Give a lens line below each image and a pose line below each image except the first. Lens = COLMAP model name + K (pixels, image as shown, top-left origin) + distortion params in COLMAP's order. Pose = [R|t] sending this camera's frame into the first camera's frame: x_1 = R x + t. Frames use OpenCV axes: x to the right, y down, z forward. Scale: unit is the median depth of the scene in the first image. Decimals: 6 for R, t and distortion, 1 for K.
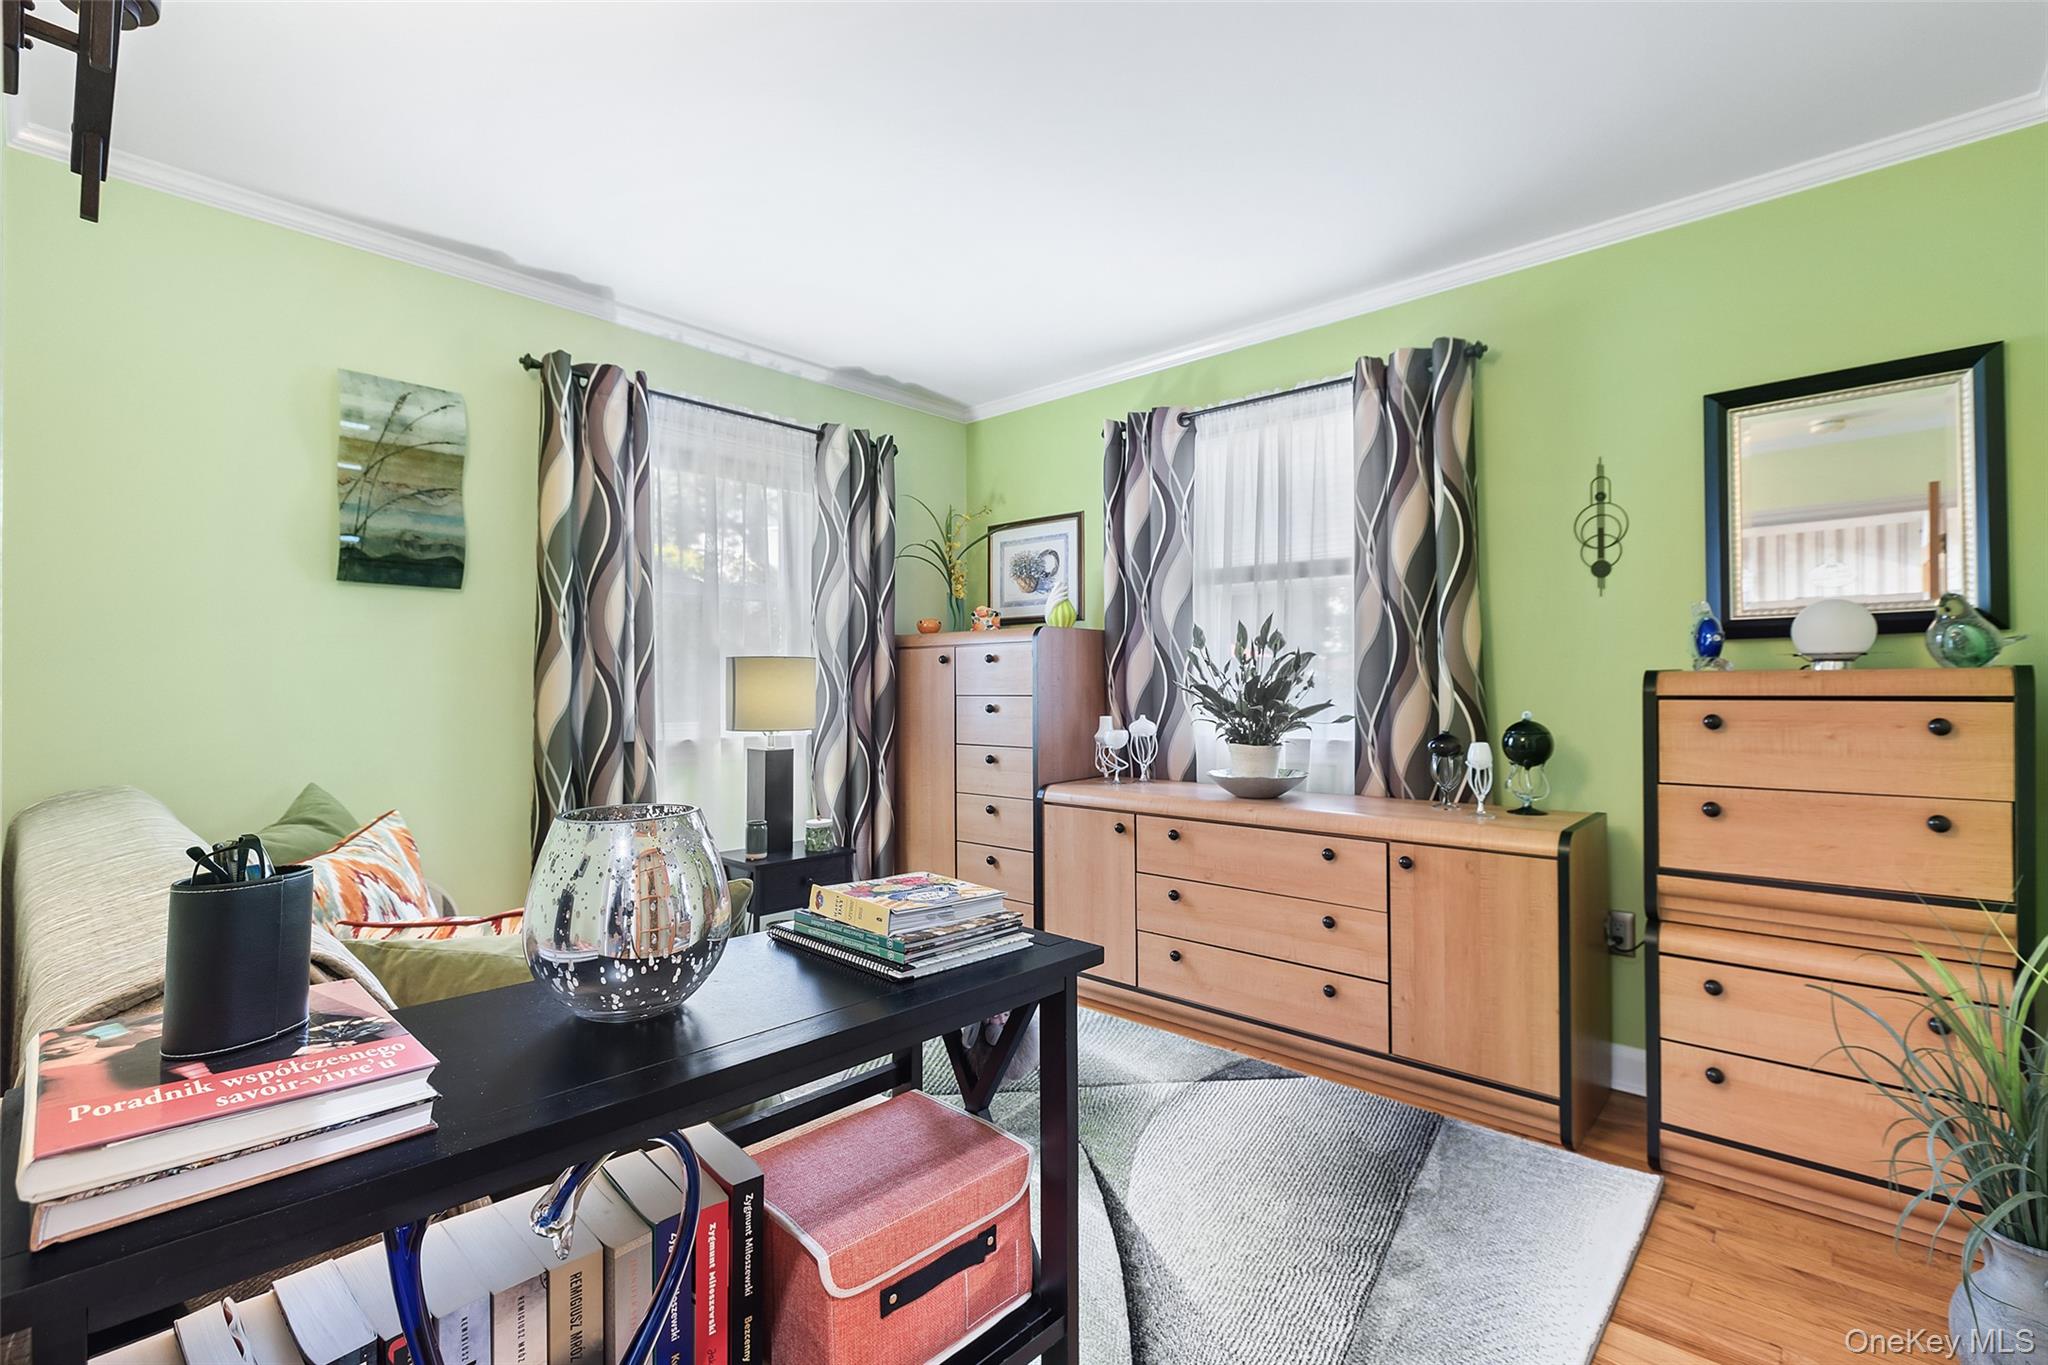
lens RADIAL K [[923.0, 0, 1020.1], [0, 923.0, 669.8], [0, 0, 1]] dist [-0.000372, 0.000000]
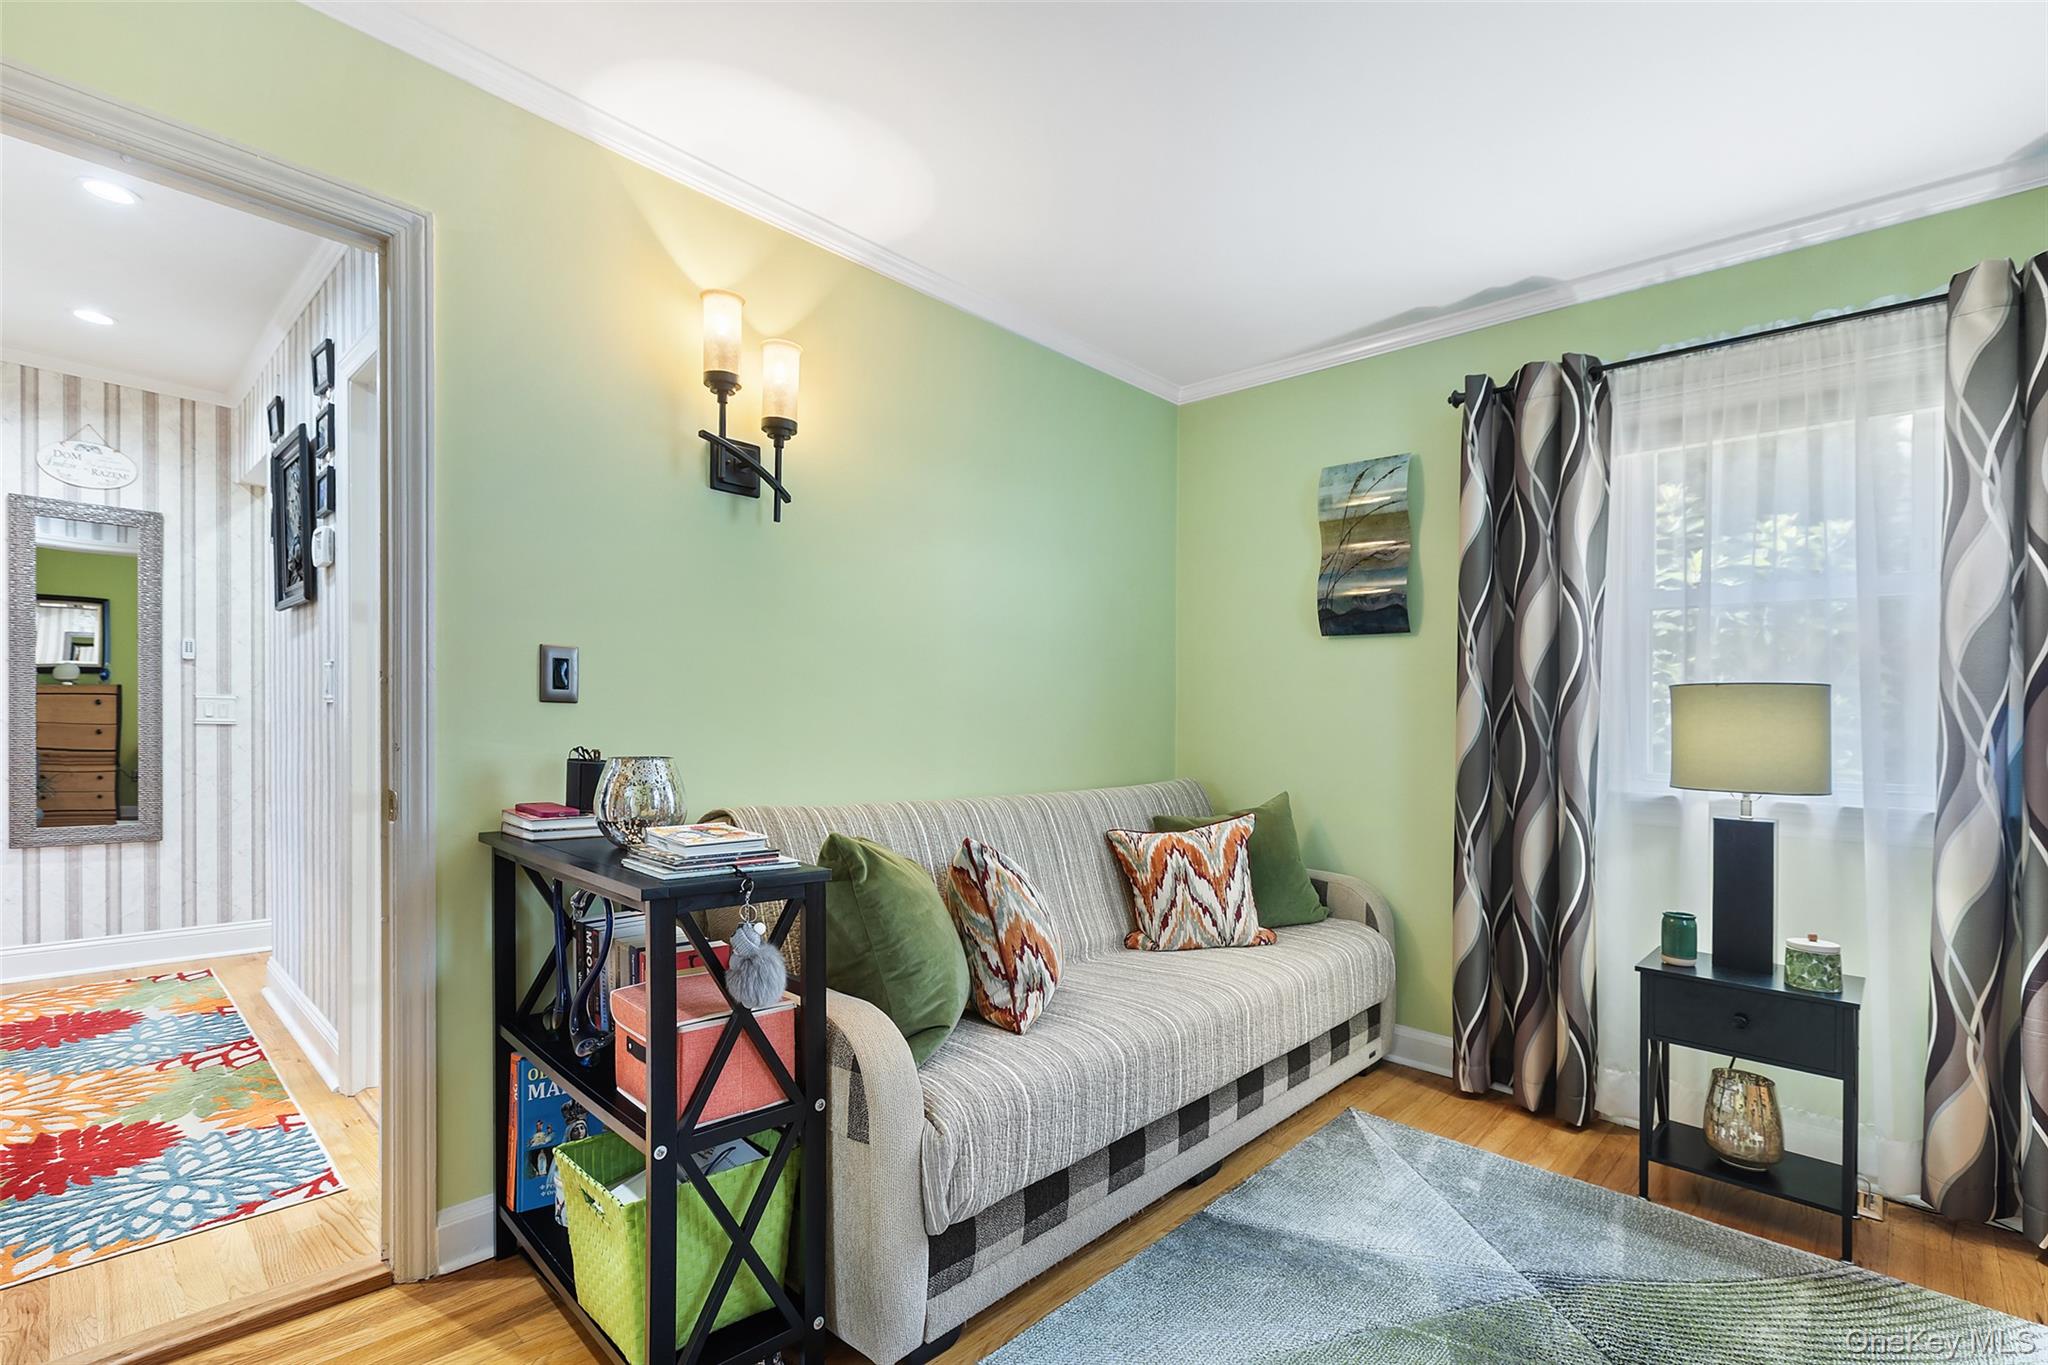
lens RADIAL K [[938.7, 0, 1023.3], [0, 938.7, 699.5], [0, 0, 1]] dist [-0.000663, -0.000799]
pose [[-0.009695, -0.010369, -0.999899, 0.493166], [0.010023, 0.999895, -0.010466, -0.000684], [0.999903, -0.010123, -0.009590, 0.540407]]
